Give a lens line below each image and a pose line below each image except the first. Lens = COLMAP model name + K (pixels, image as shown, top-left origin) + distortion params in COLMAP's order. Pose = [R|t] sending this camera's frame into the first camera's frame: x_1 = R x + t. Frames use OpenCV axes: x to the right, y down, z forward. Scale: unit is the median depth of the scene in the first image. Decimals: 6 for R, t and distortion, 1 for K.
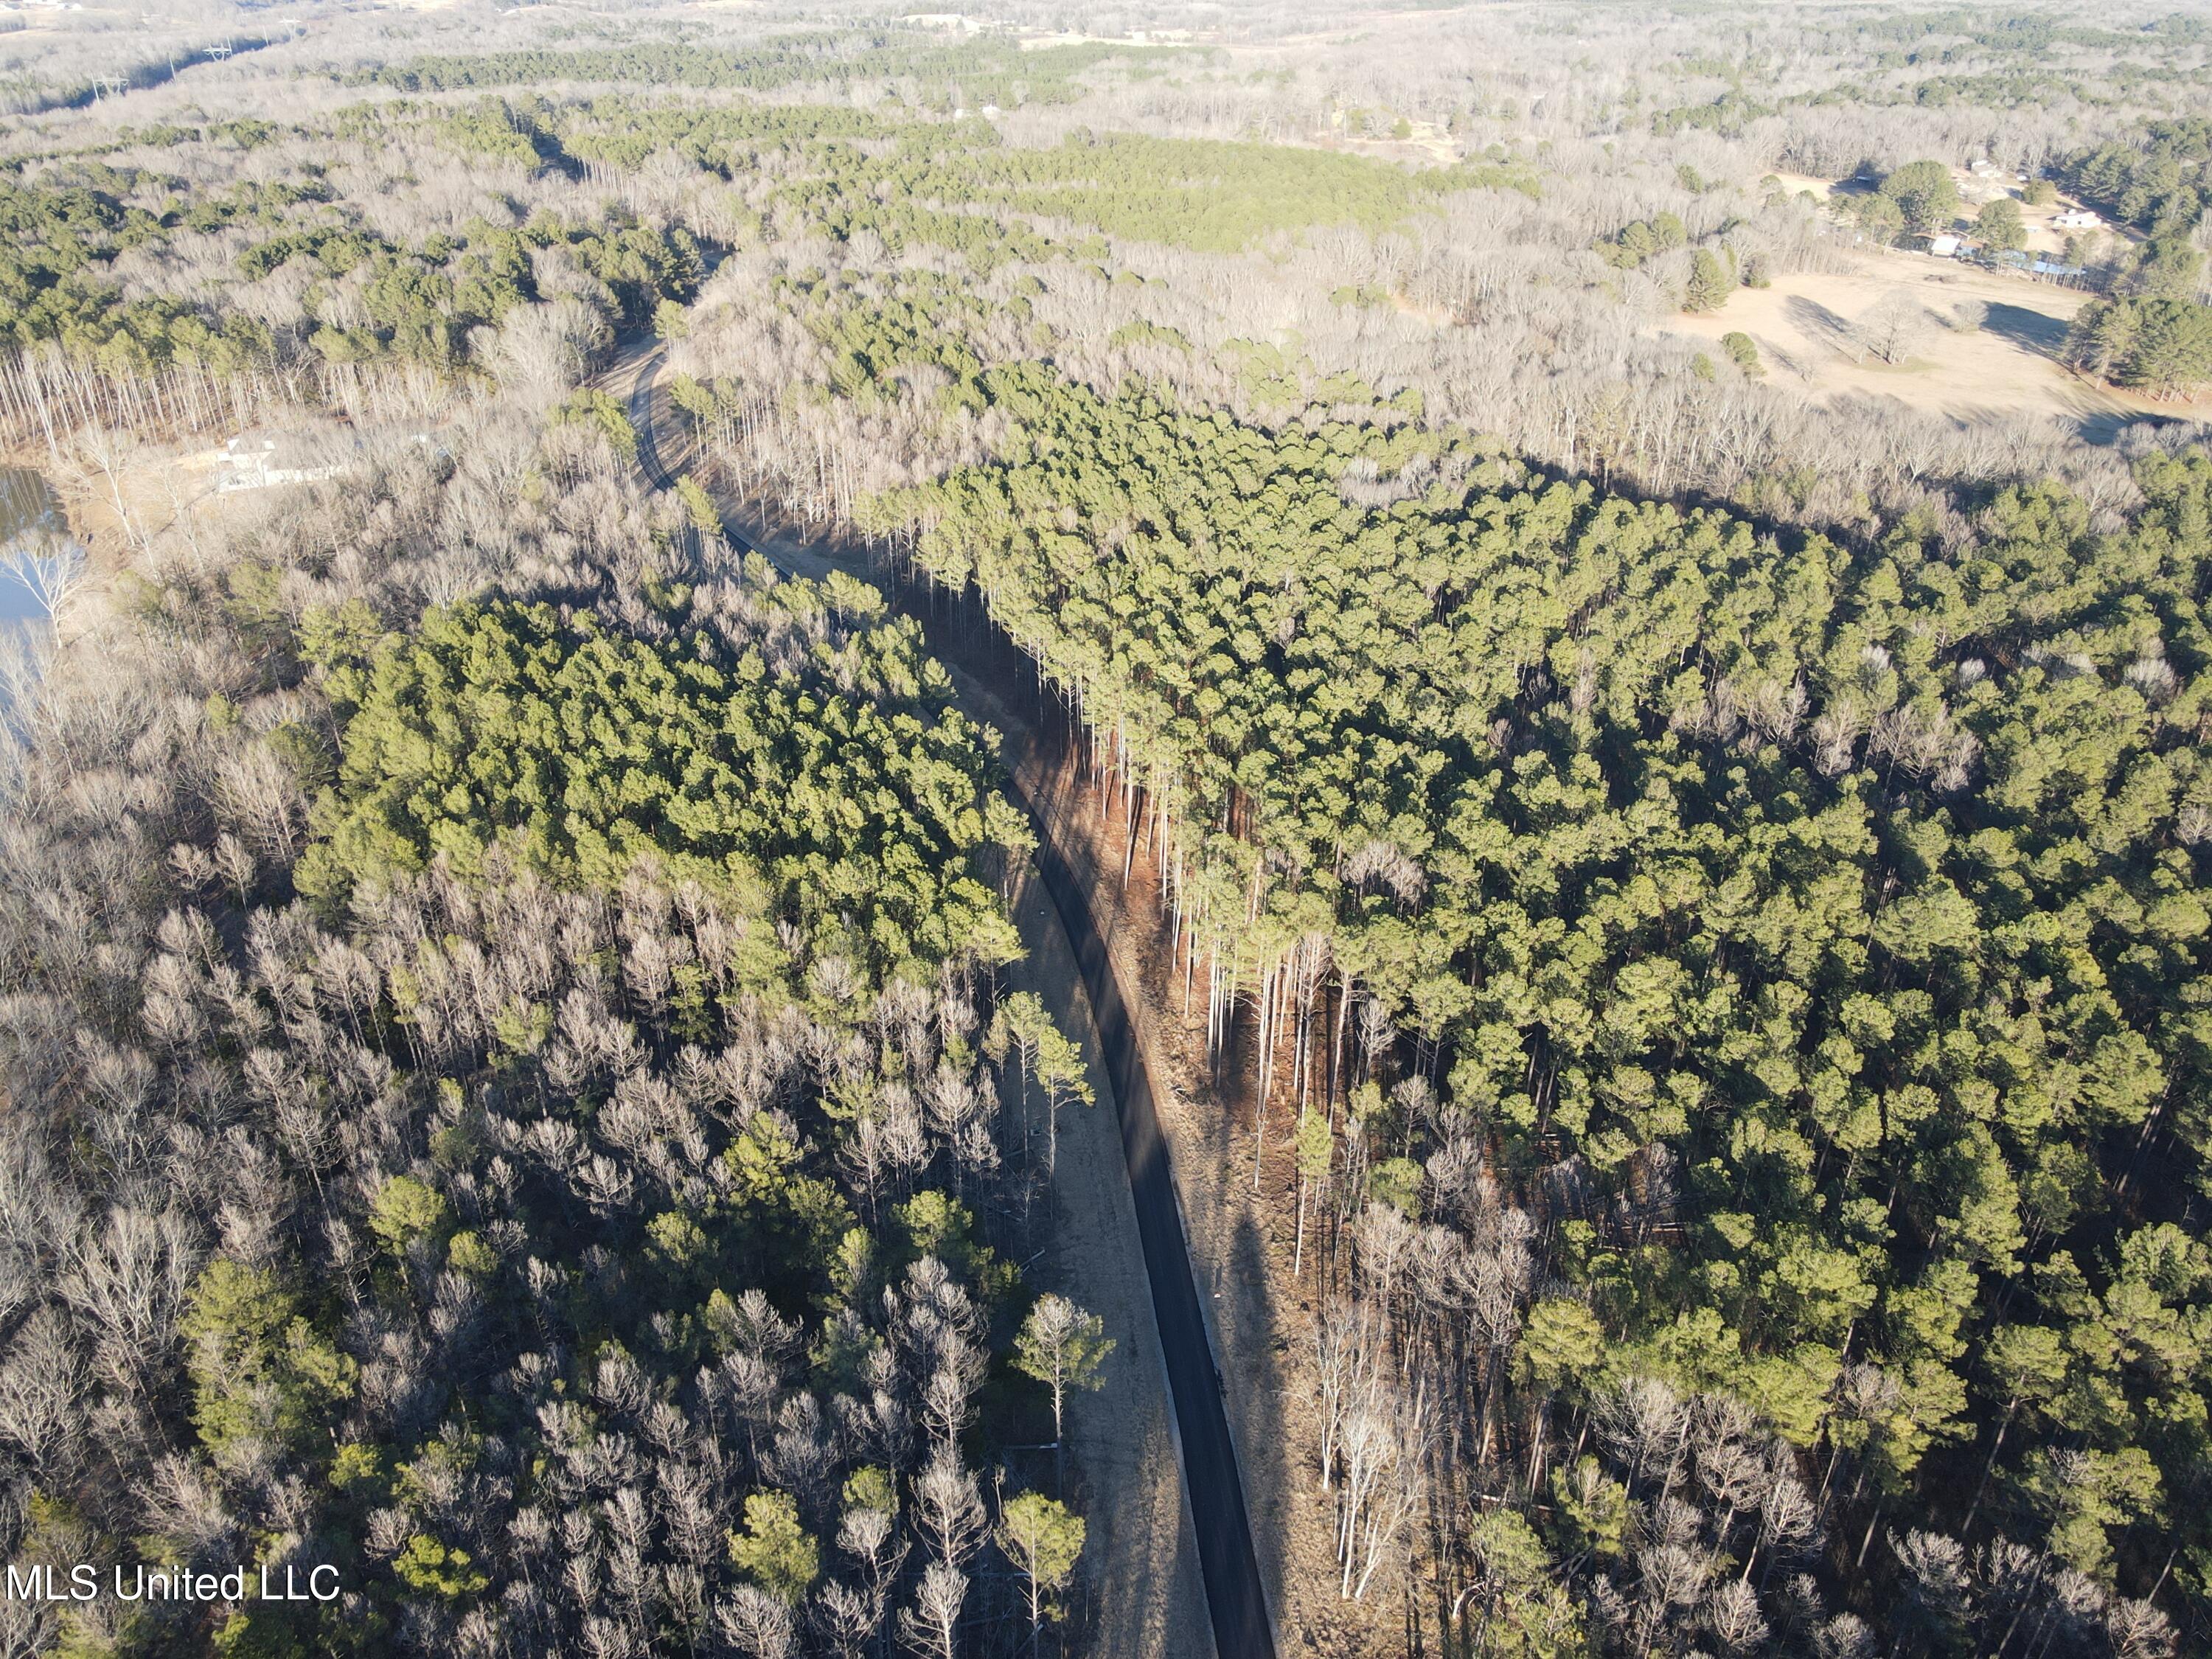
lens RADIAL K [[1623.8, 0, 1109.2], [0, 1623.8, 832.6], [0, 0, 1]] dist [0.016060, -0.002335]
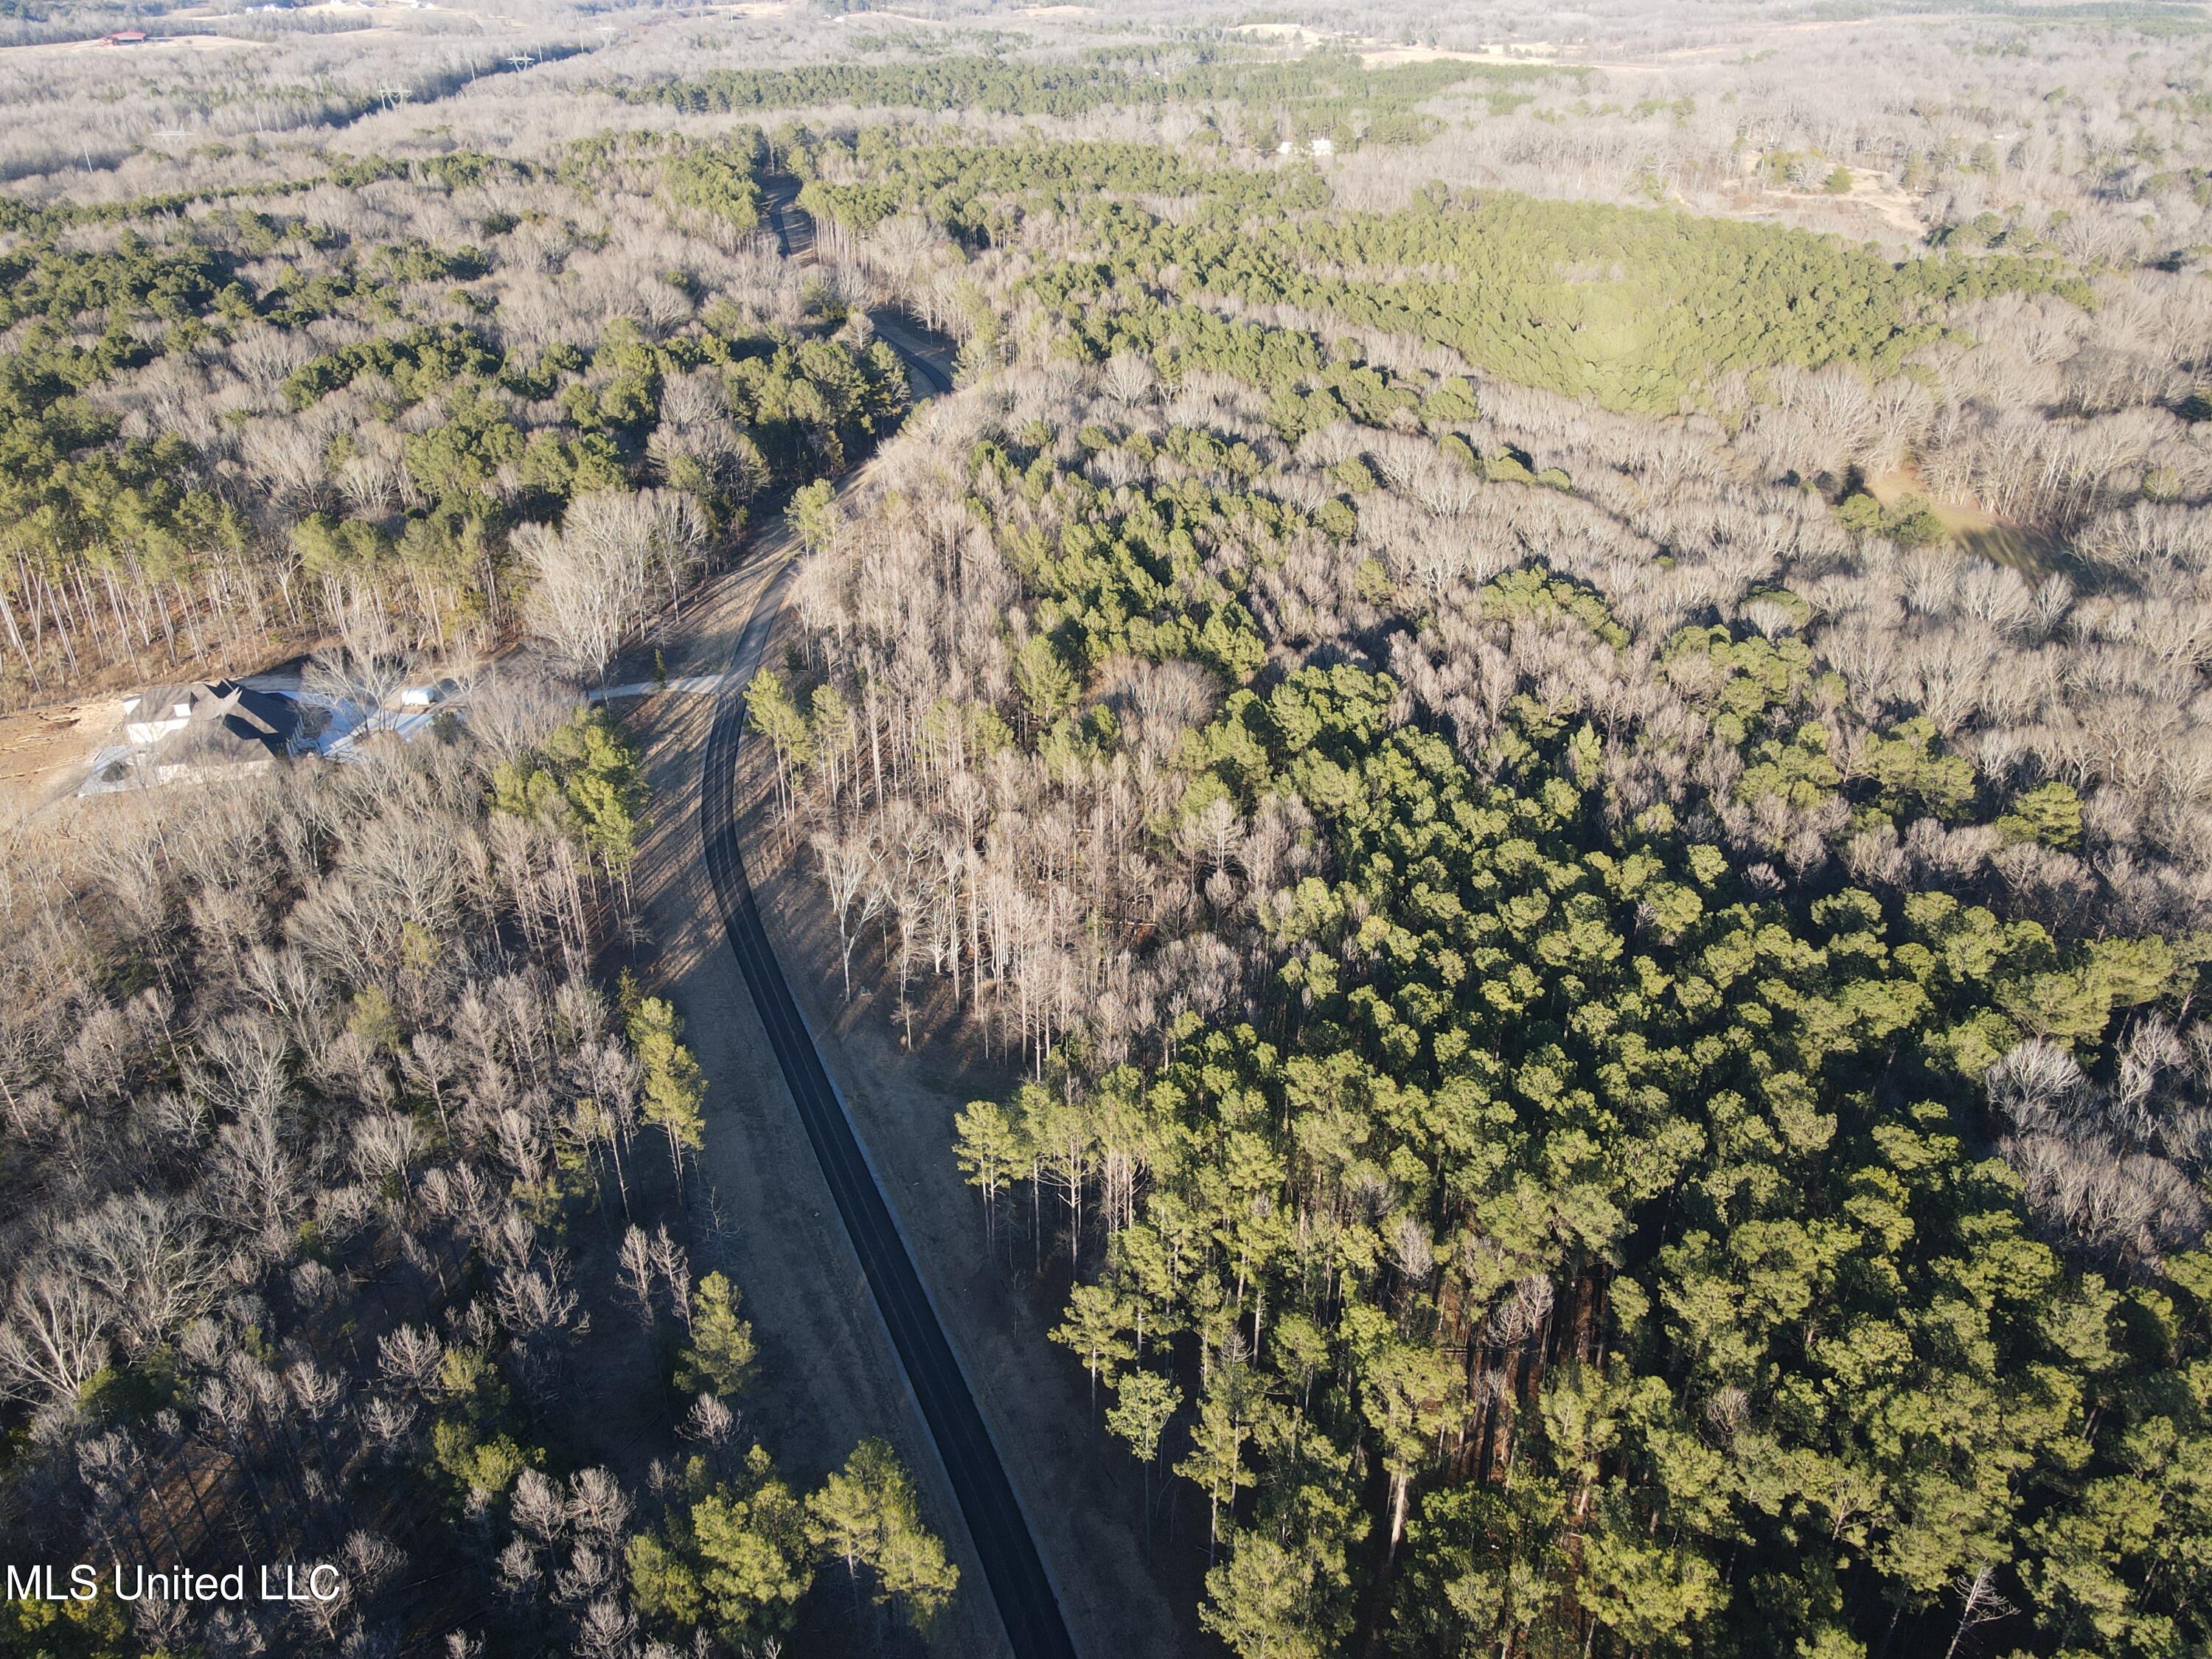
lens RADIAL K [[1623.8, 0, 1112.5], [0, 1623.8, 822.7], [0, 0, 1]] dist [0.016060, -0.002335]
pose [[0.982917, 0.087899, -0.161705, -0.027018], [-0.088929, 0.996038, 0.000871, -0.186461], [0.161141, 0.013524, 0.986839, 0.336871]]
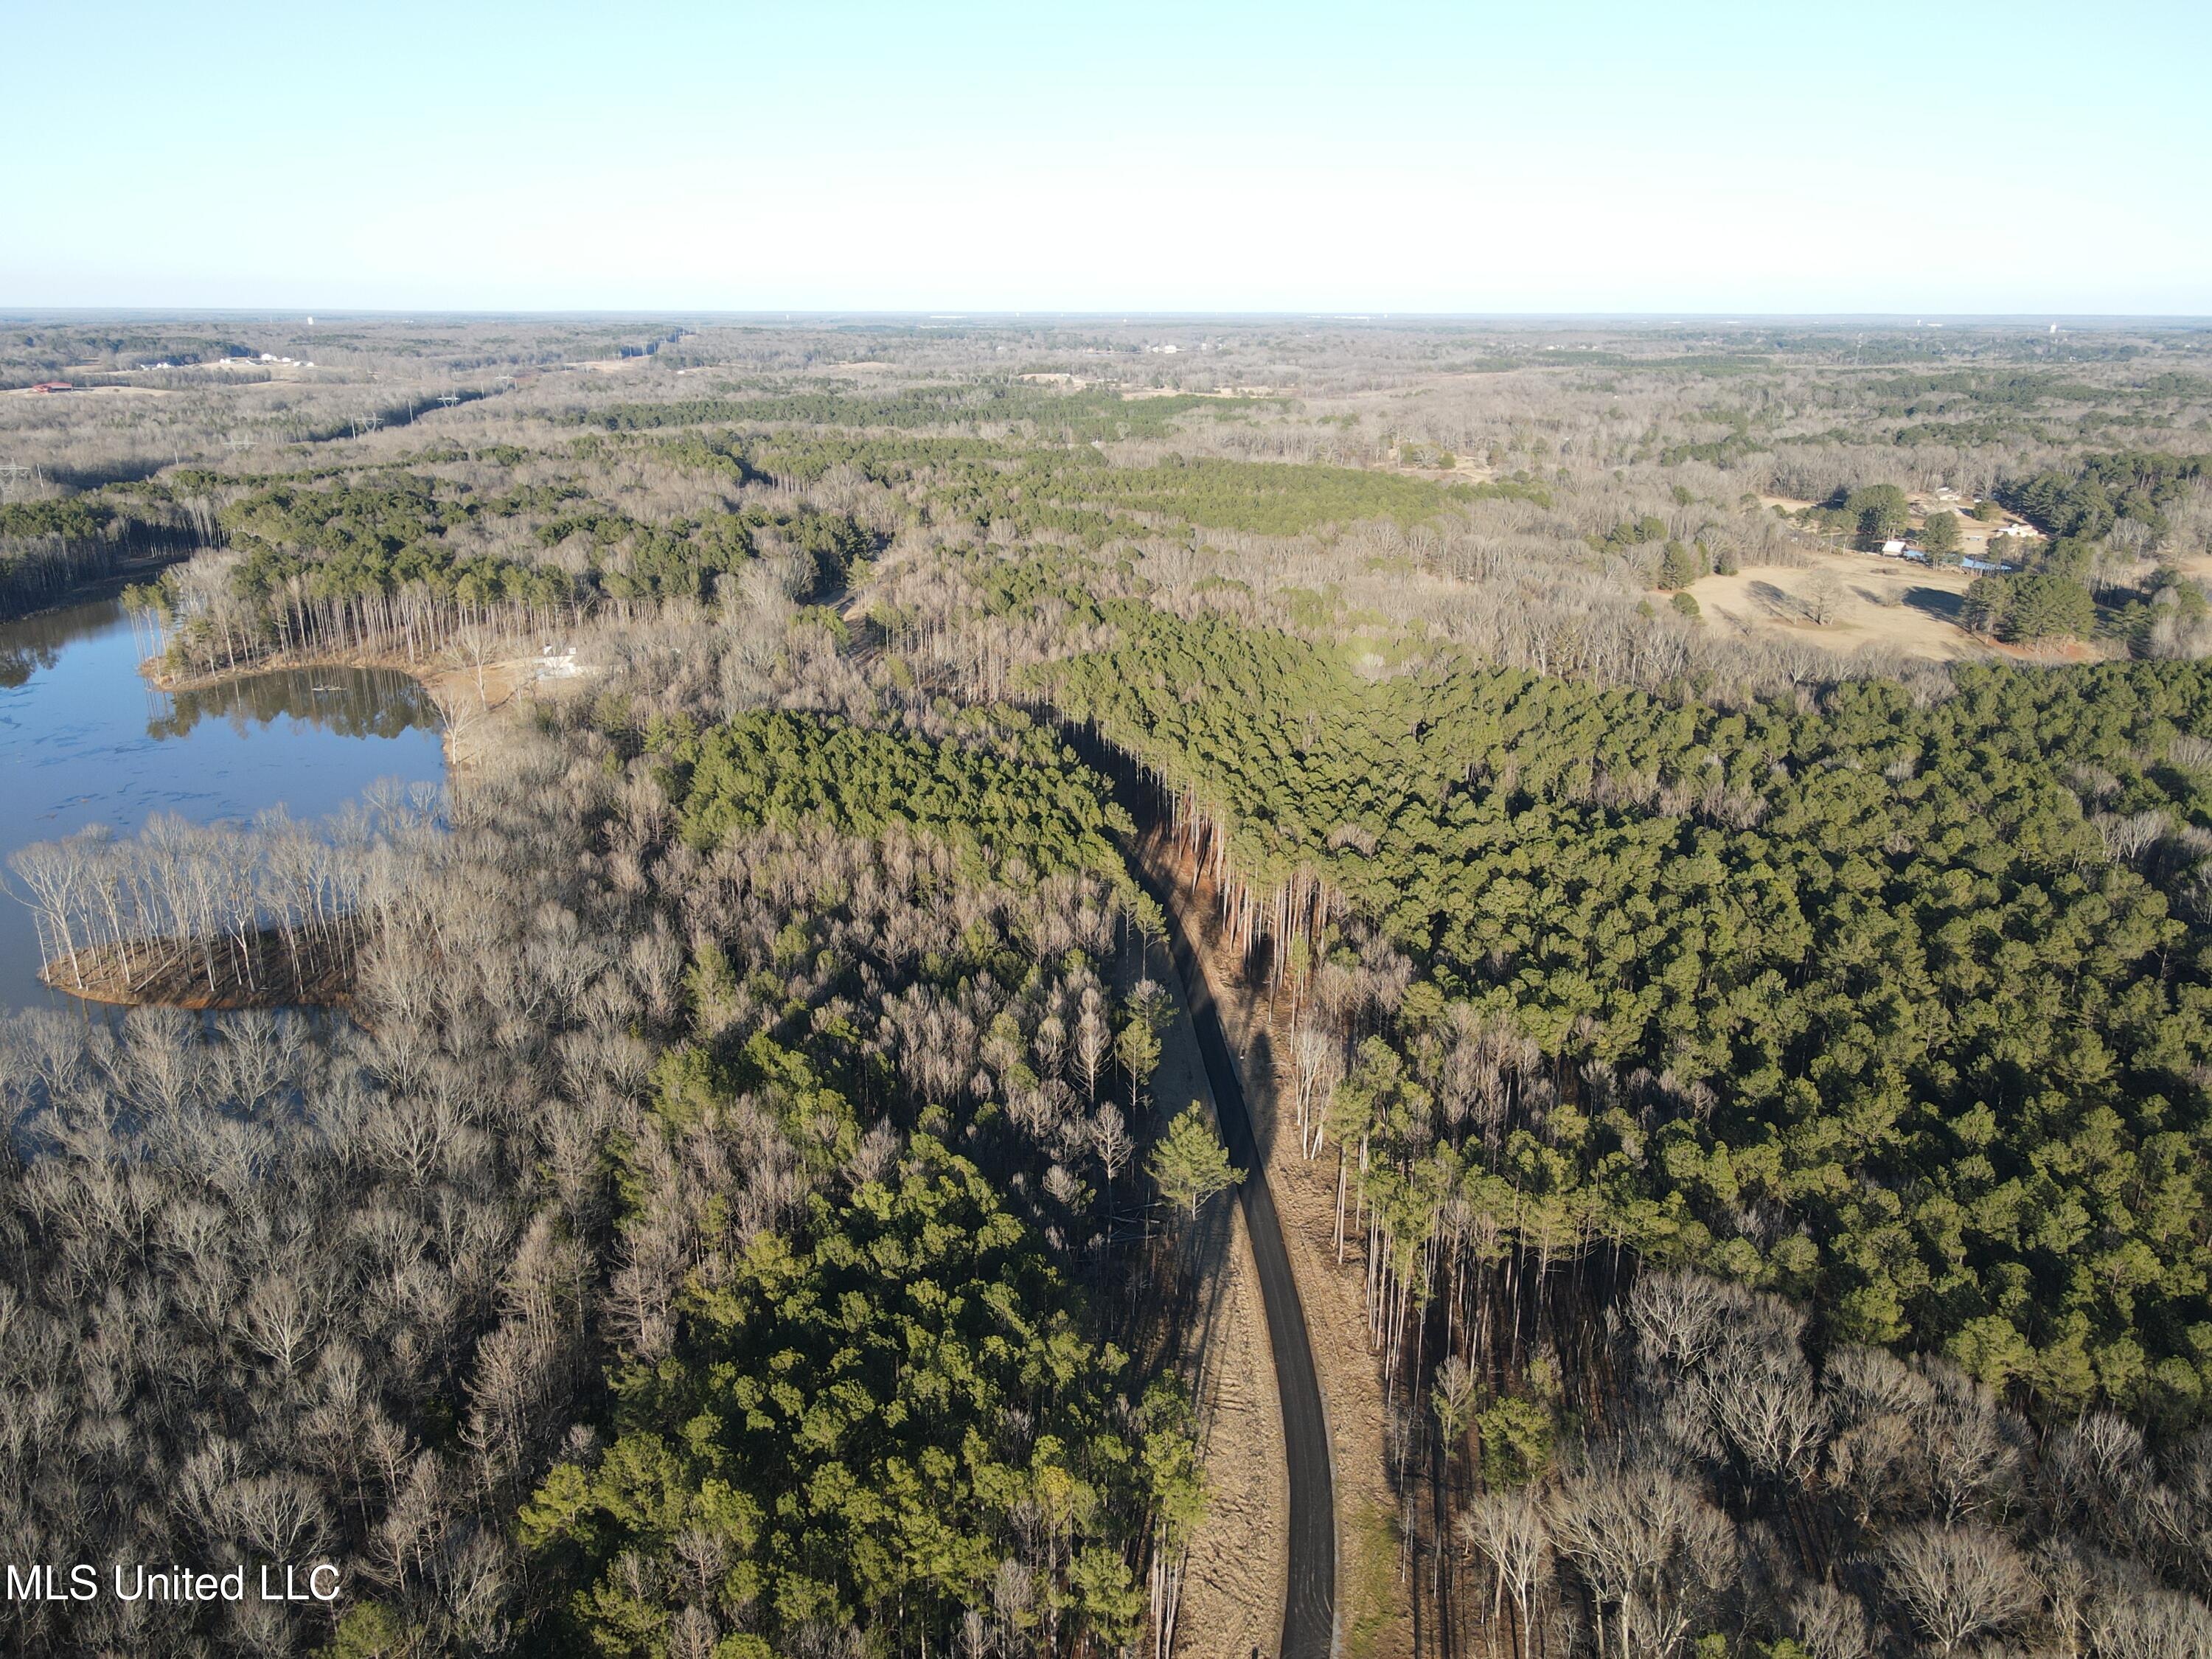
lens RADIAL K [[1623.8, 0, 1108.3], [0, 1623.8, 835.7], [0, 0, 1]] dist [0.016060, -0.002335]
pose [[0.998469, 0.018091, -0.052273, 0.004512], [-0.027680, 0.981586, -0.189005, 0.129899], [0.047891, 0.190163, 0.980584, -0.230166]]
